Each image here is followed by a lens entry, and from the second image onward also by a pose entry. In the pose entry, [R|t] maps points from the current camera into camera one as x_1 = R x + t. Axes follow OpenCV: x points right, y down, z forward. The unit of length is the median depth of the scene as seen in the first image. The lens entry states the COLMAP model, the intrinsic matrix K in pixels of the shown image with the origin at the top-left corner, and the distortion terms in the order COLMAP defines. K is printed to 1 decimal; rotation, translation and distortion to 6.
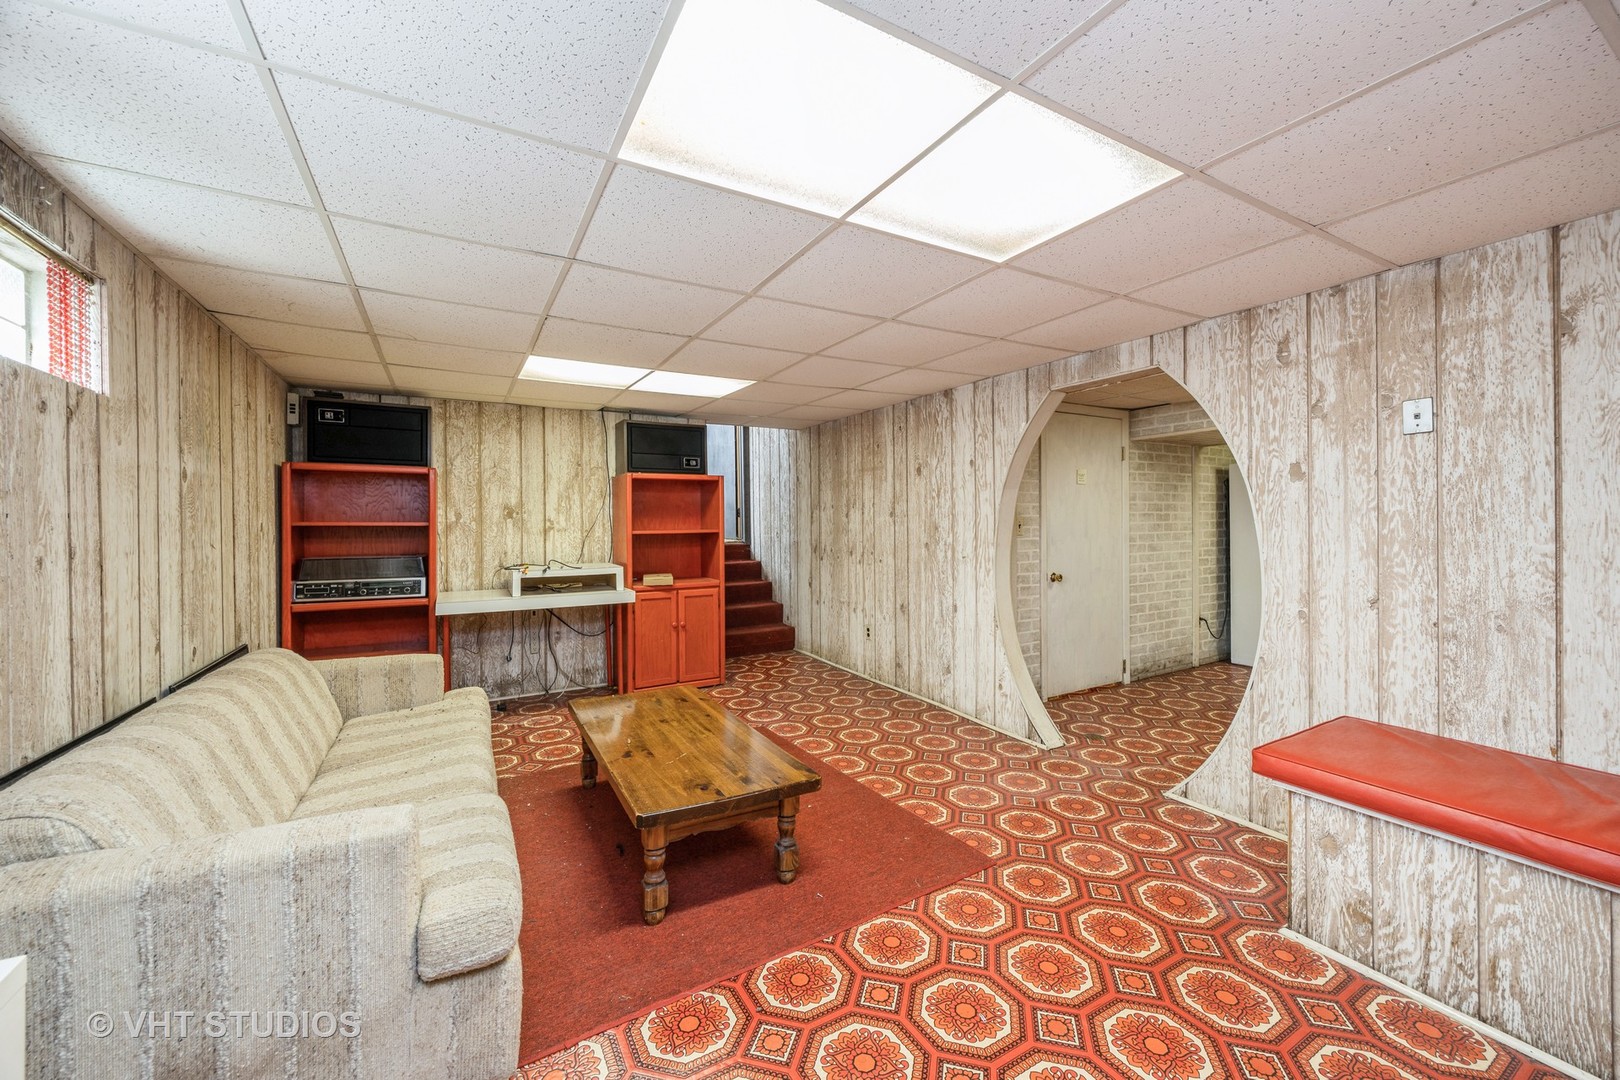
lens RADIAL K [[639.6, 0, 816.5], [0, 639.6, 528.7], [0, 0, 1]] dist [-0.001395, -0.000025]
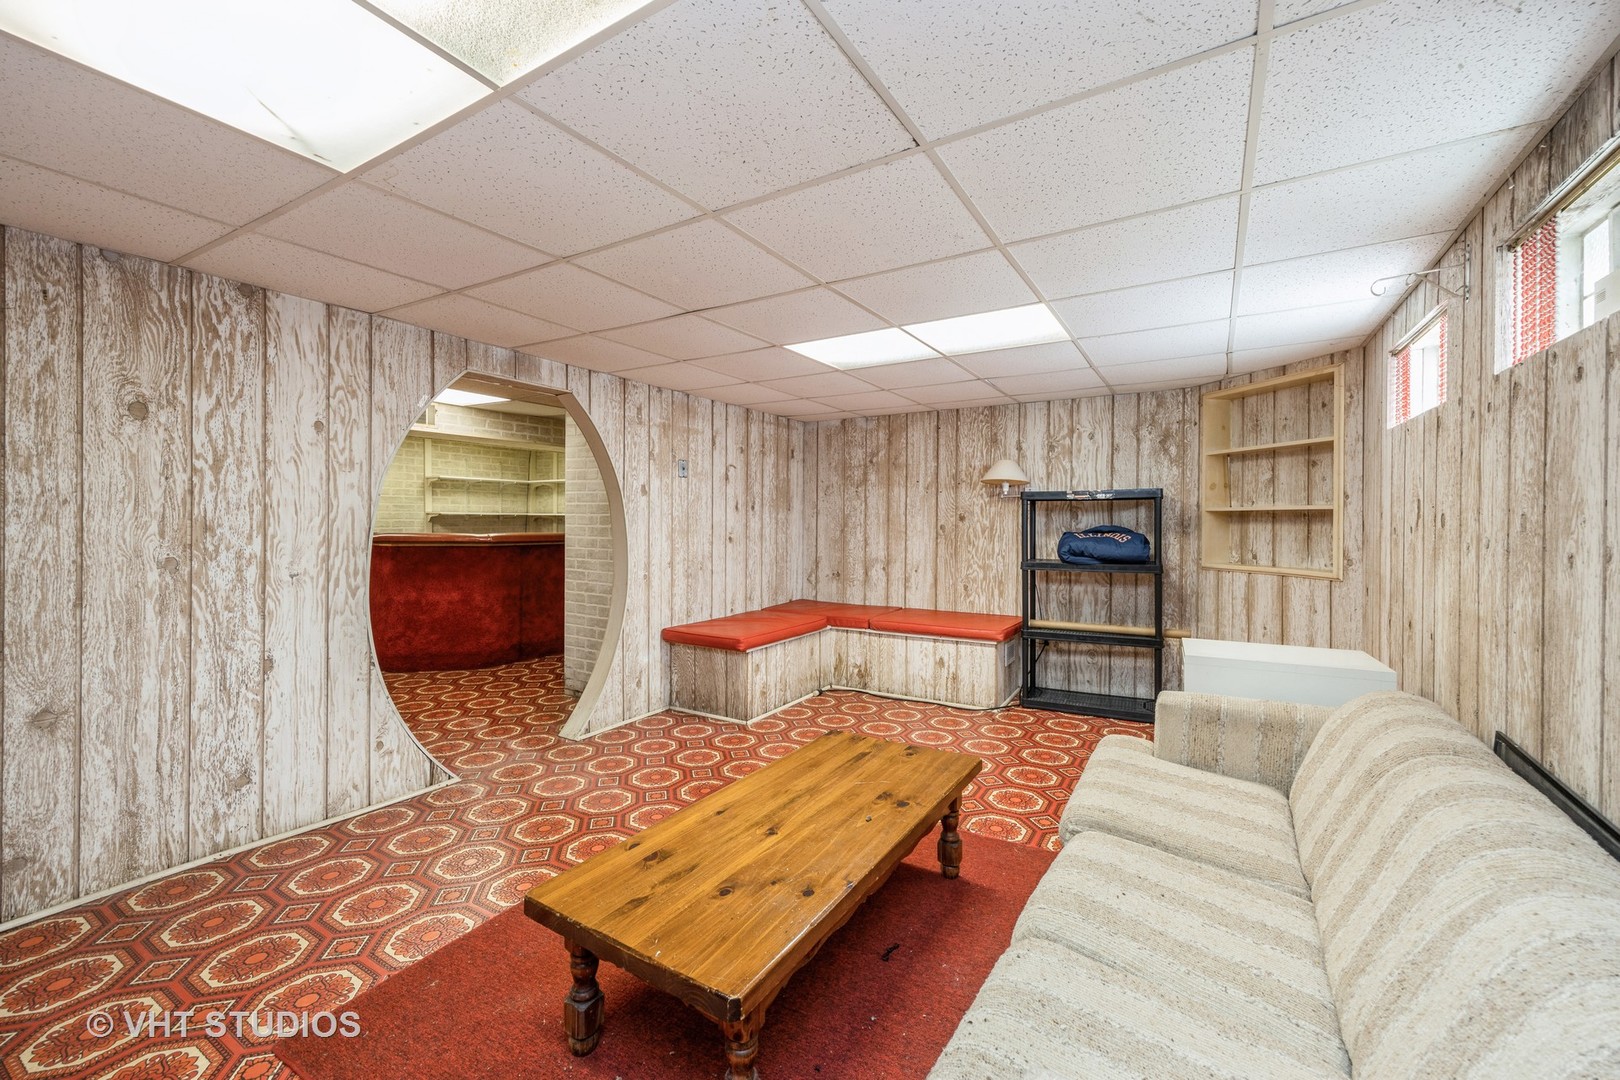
lens RADIAL K [[639.6, 0, 817.3], [0, 639.6, 527.3], [0, 0, 1]] dist [-0.001395, -0.000025]
pose [[-0.482972, -0.003882, 0.875627, -0.758578], [0.008250, 0.999926, 0.008984, -0.003763], [-0.875597, 0.011563, -0.482904, 1.179908]]
